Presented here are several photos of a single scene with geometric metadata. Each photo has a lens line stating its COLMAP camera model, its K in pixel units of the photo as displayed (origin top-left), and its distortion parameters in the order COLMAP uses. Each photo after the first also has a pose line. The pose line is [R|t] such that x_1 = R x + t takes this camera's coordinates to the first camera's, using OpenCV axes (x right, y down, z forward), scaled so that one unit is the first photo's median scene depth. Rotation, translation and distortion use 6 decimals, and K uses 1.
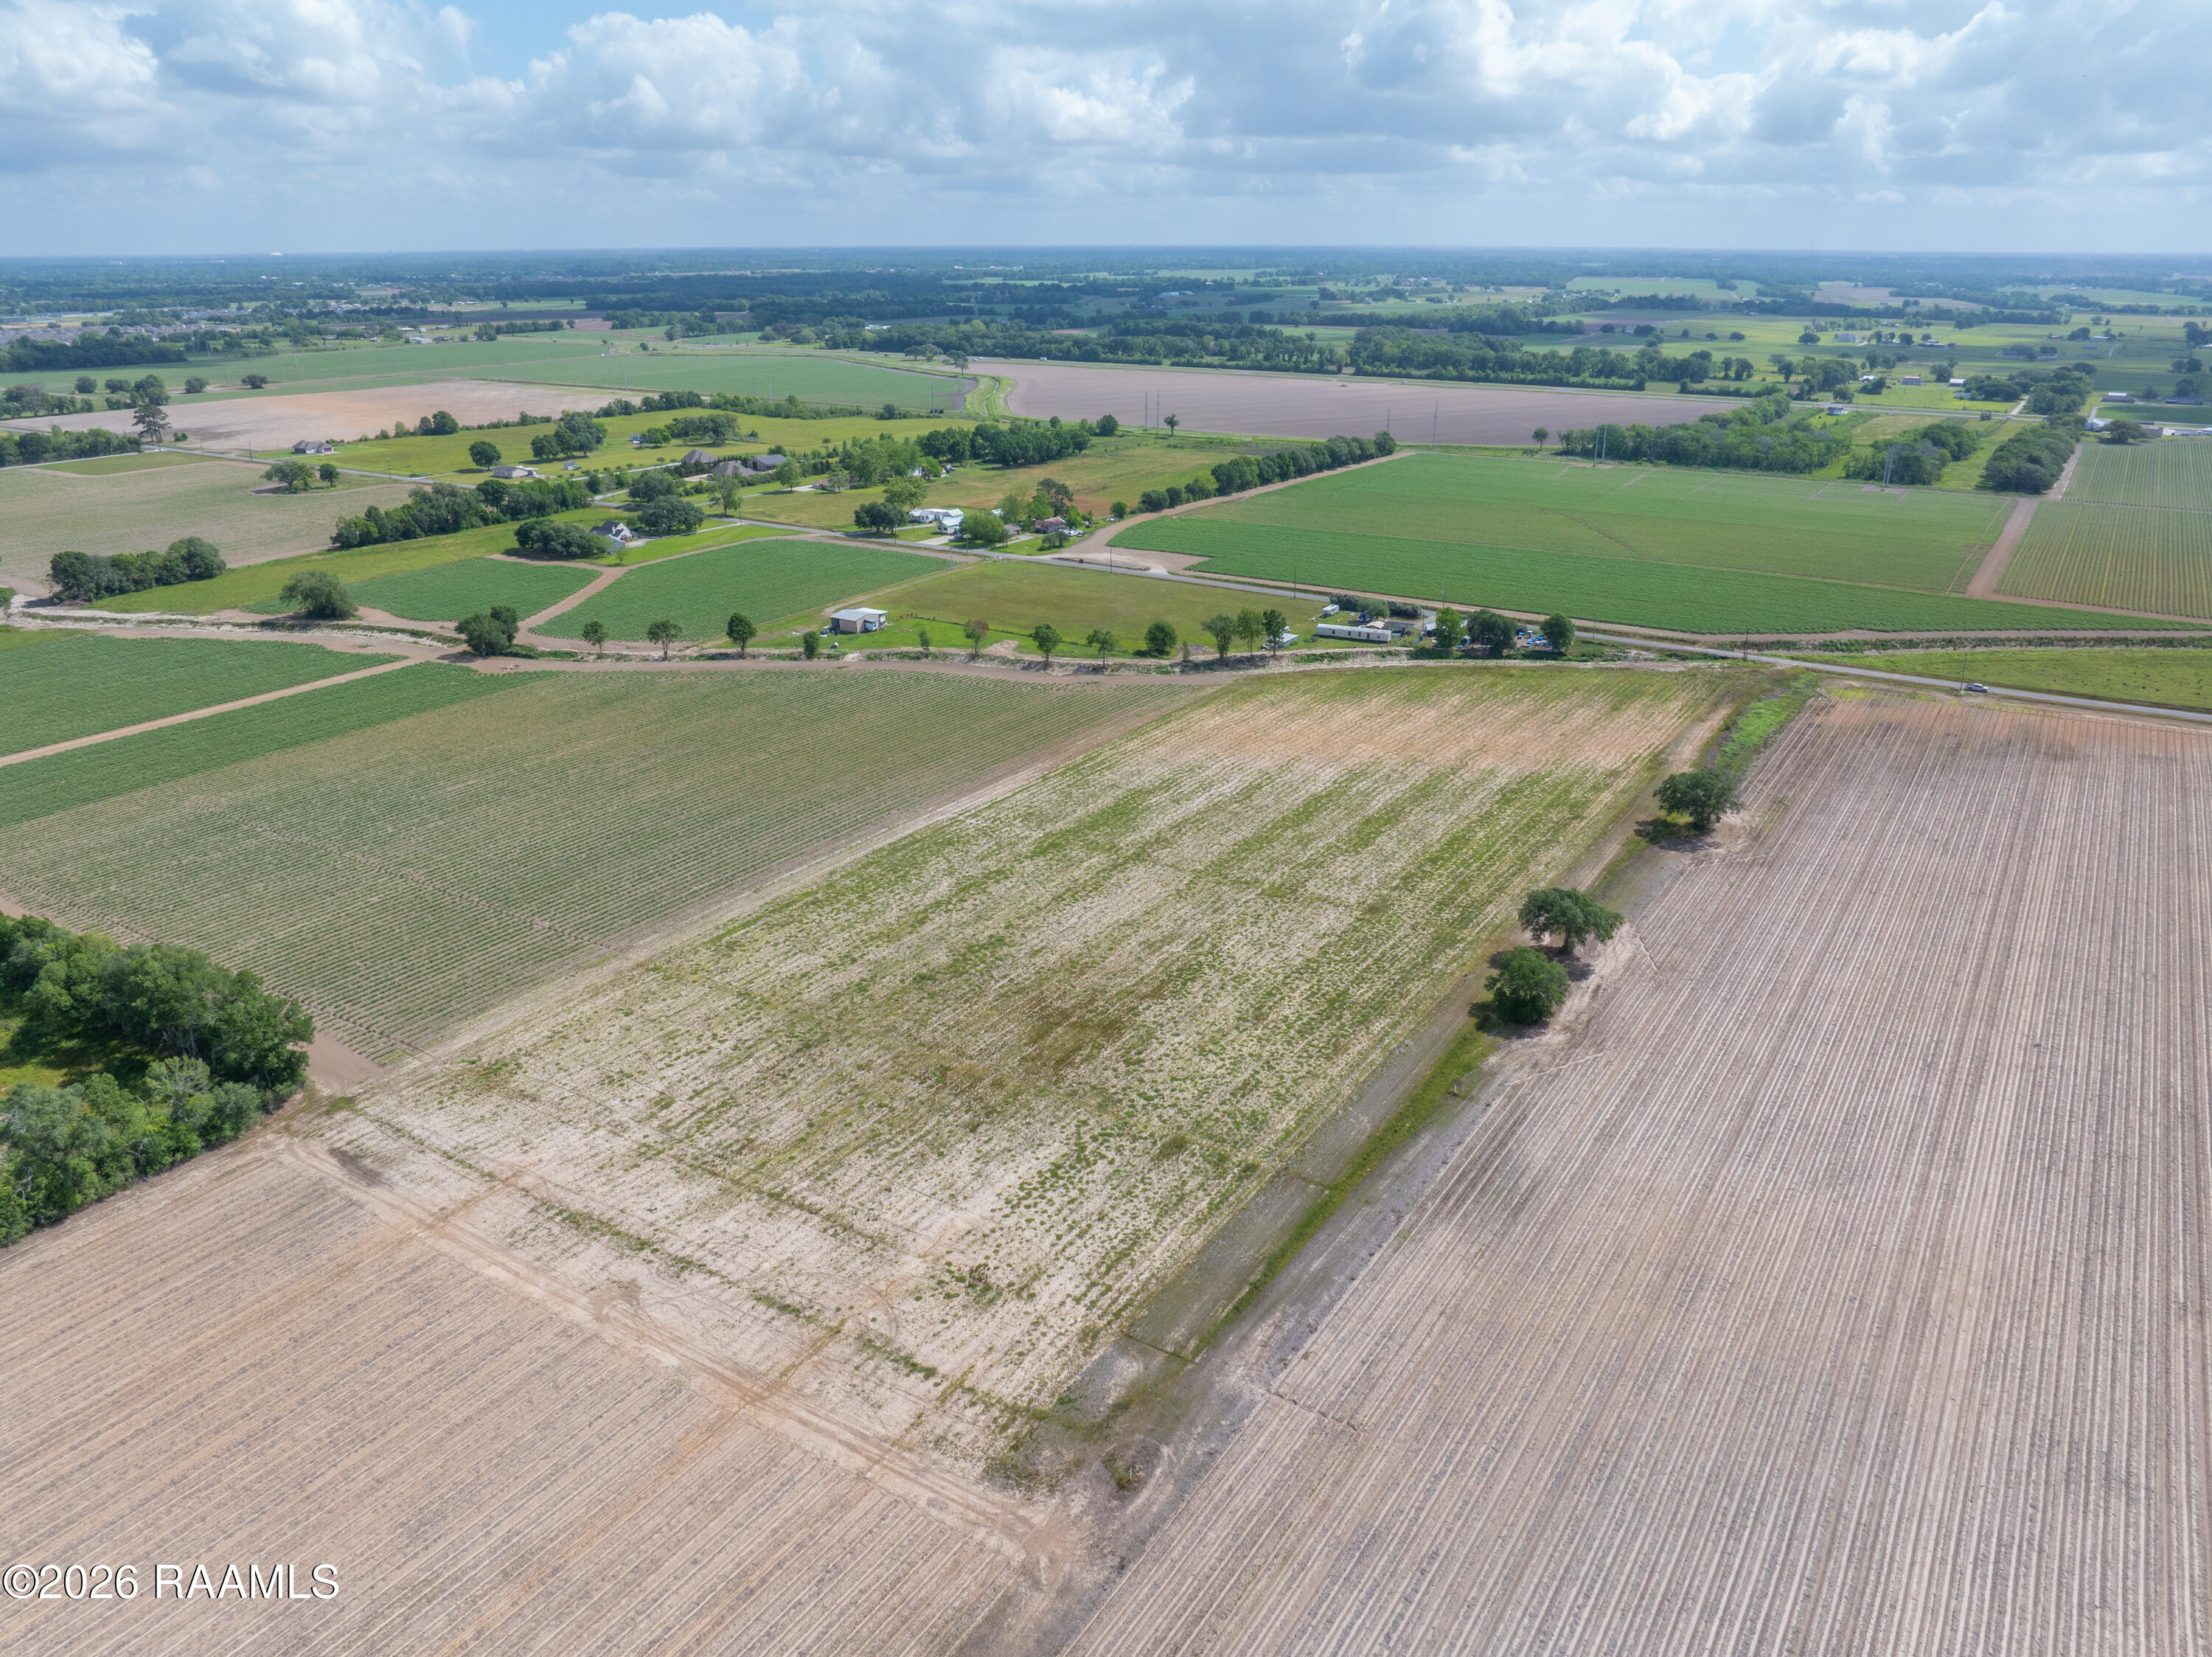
lens RADIAL K [[1553.8, 0, 1121.7], [0, 1553.8, 820.5], [0, 0, 1]] dist [-0.039096, 0.000756]
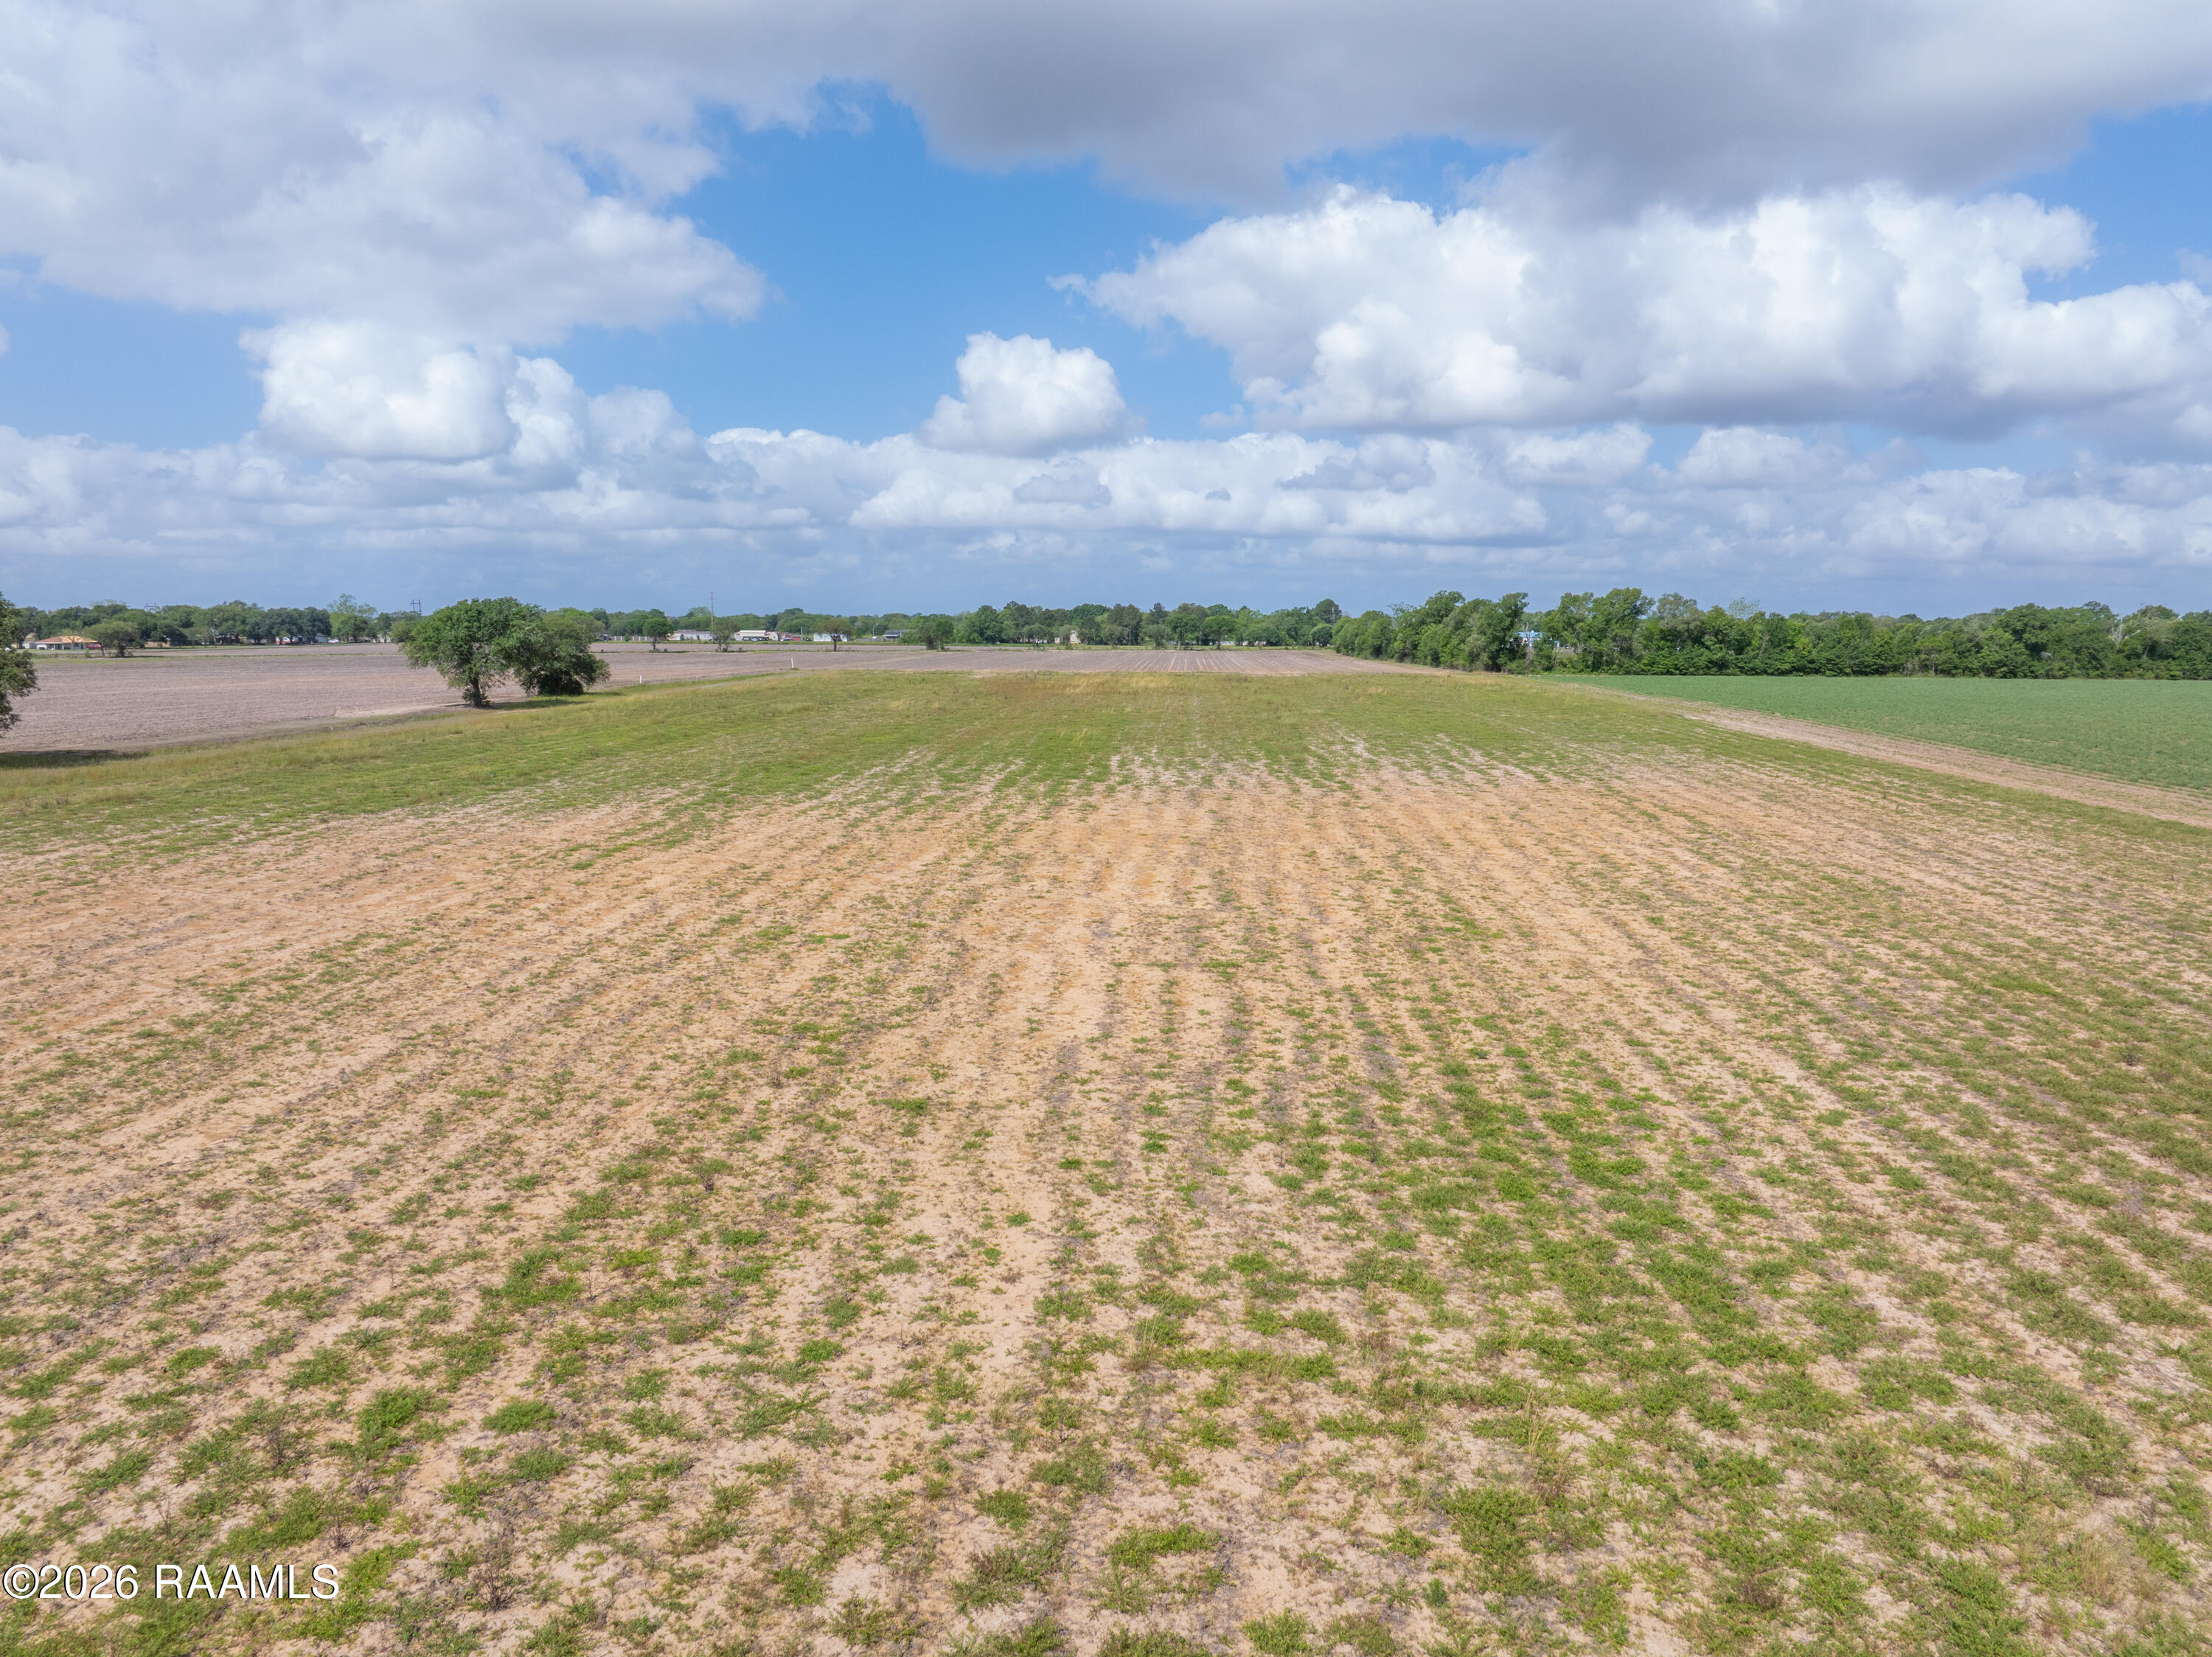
lens RADIAL K [[1544.9, 0, 1119.8], [0, 1544.9, 833.3], [0, 0, 1]] dist [-0.037707, 0.005151]
pose [[-0.866840, 0.066775, -0.494095, 0.282574], [-0.177277, 0.884955, 0.430614, -0.143048], [0.466006, 0.460865, -0.755276, 1.225035]]
